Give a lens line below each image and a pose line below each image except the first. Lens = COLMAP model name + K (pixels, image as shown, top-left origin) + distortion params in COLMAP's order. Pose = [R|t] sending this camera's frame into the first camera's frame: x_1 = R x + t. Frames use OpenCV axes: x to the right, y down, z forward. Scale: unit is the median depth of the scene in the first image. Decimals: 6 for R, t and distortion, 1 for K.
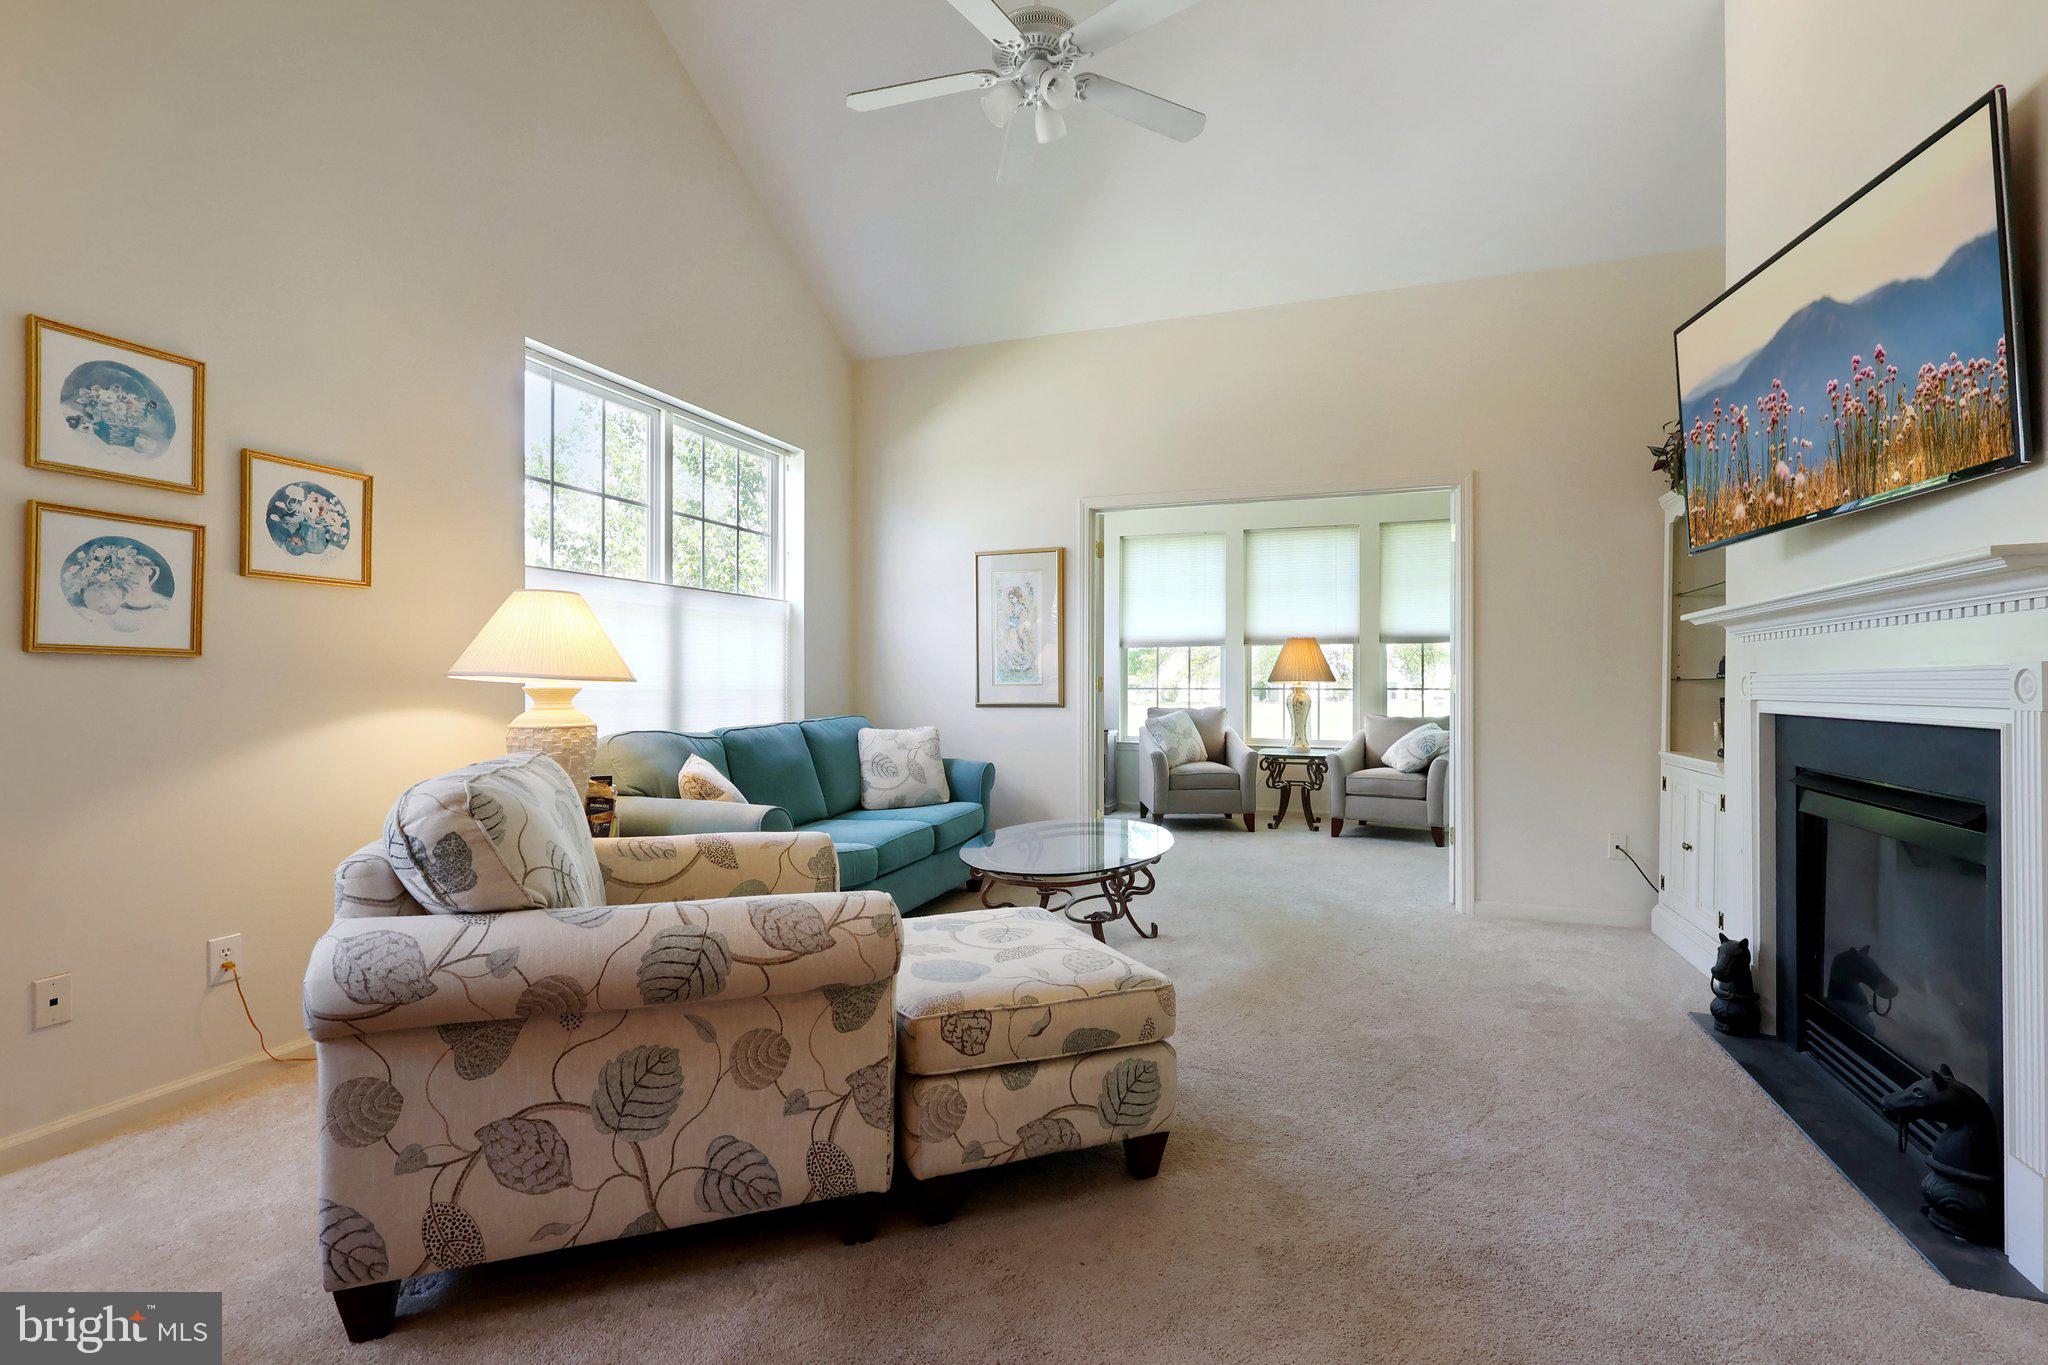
lens RADIAL K [[958.6, 0, 1016.1], [0, 958.6, 671.7], [0, 0, 1]] dist [0.000828, -0.000145]
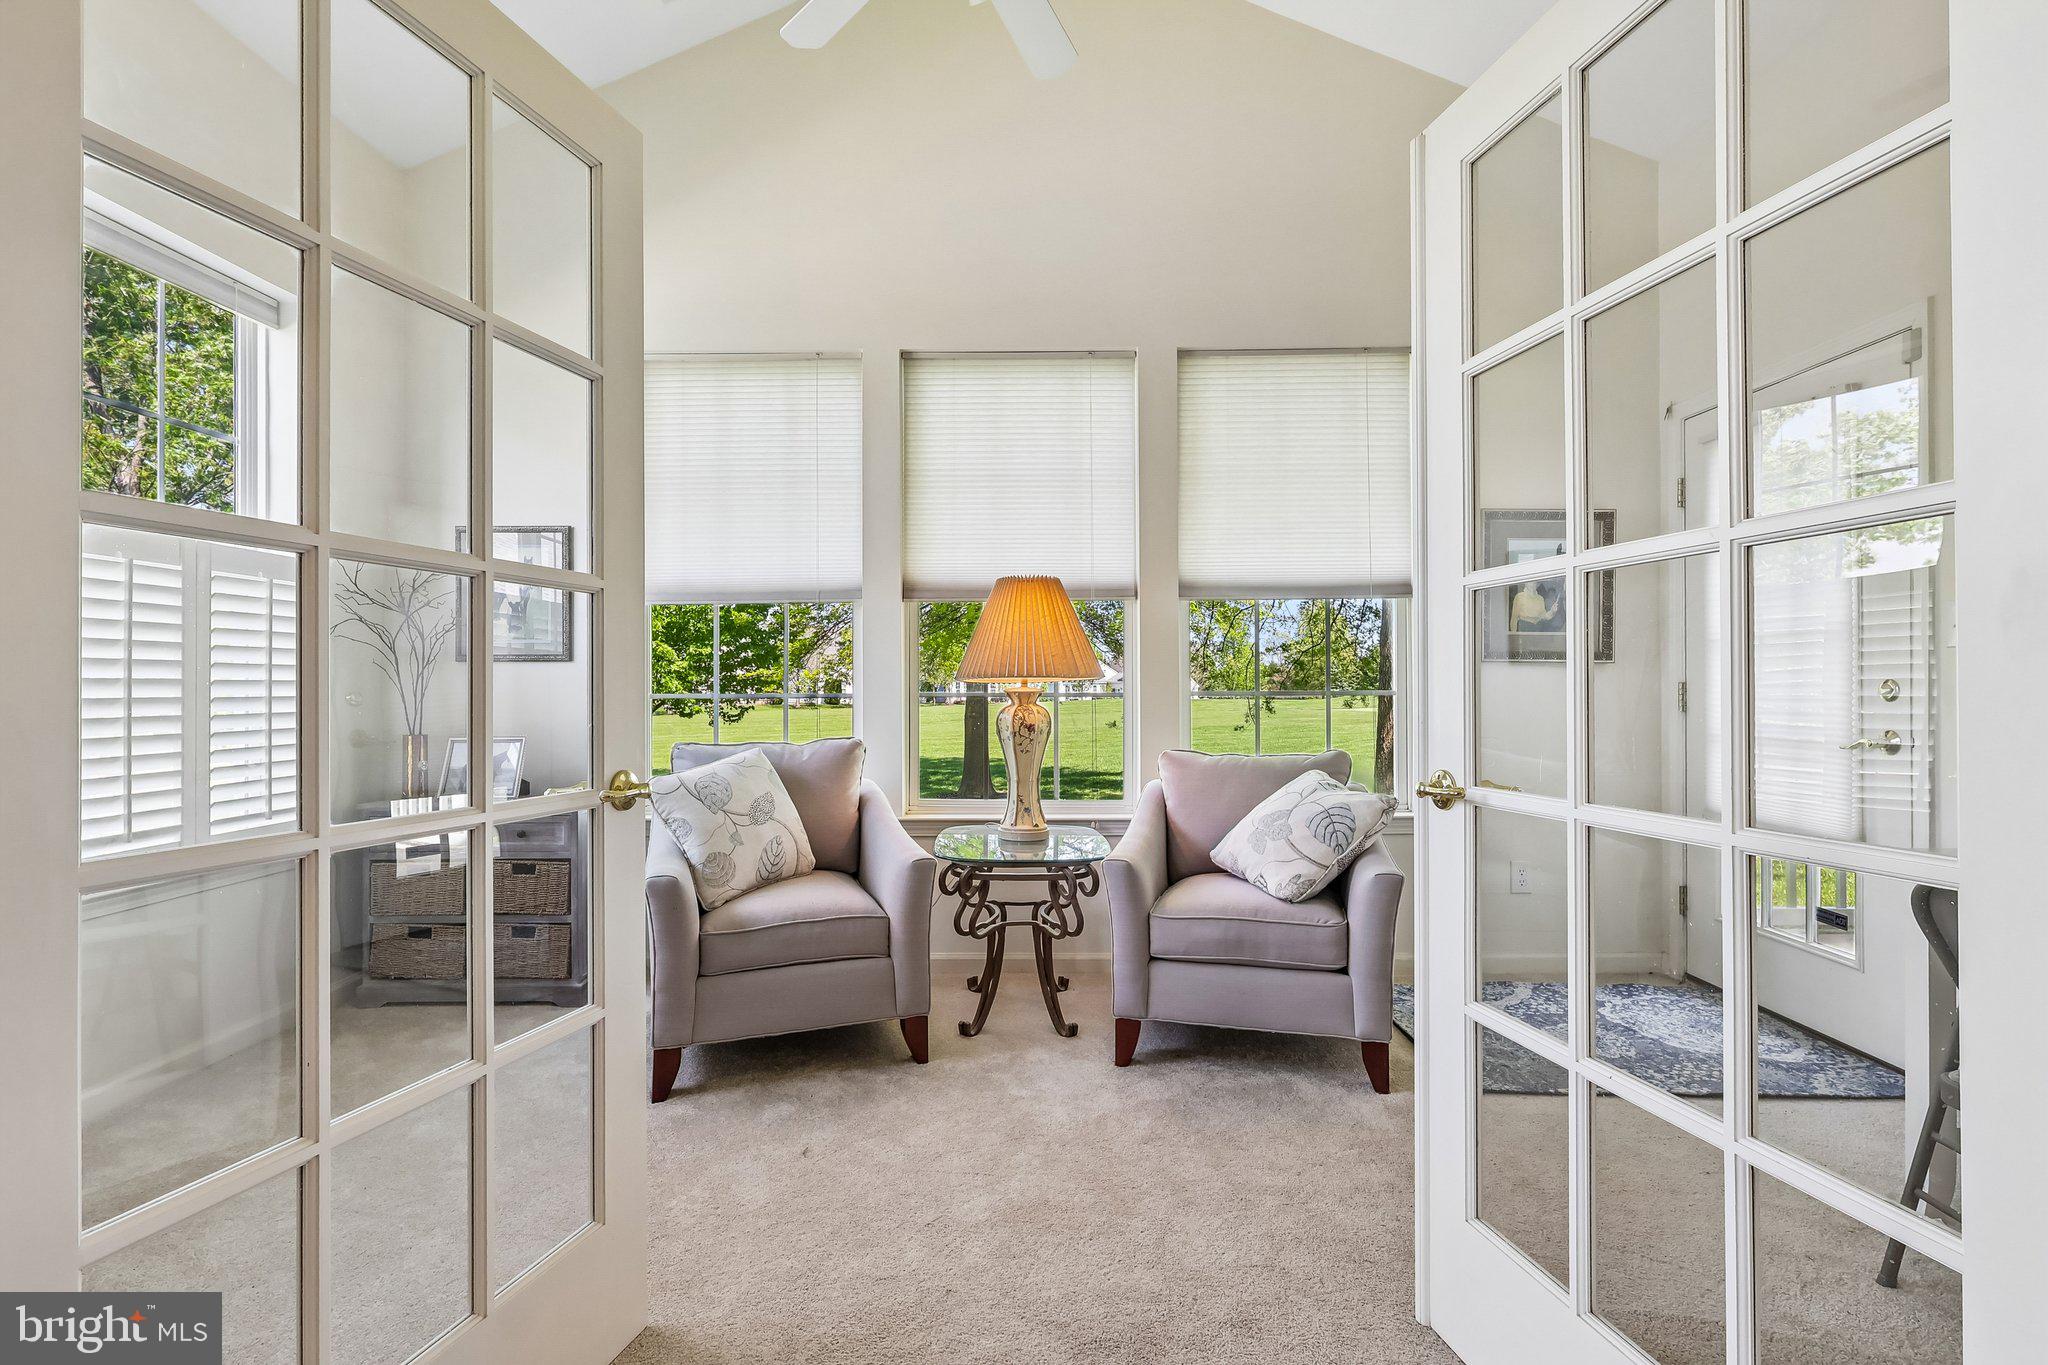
lens RADIAL K [[998.7, 0, 1020.0], [0, 998.7, 681.1], [0, 0, 1]] dist [-0.002649, -0.000794]
pose [[0.939538, -0.000524, 0.342444, 0.143408], [-0.000218, 0.999998, 0.002130, 0.010517], [-0.342444, -0.002076, 0.939536, 0.598774]]
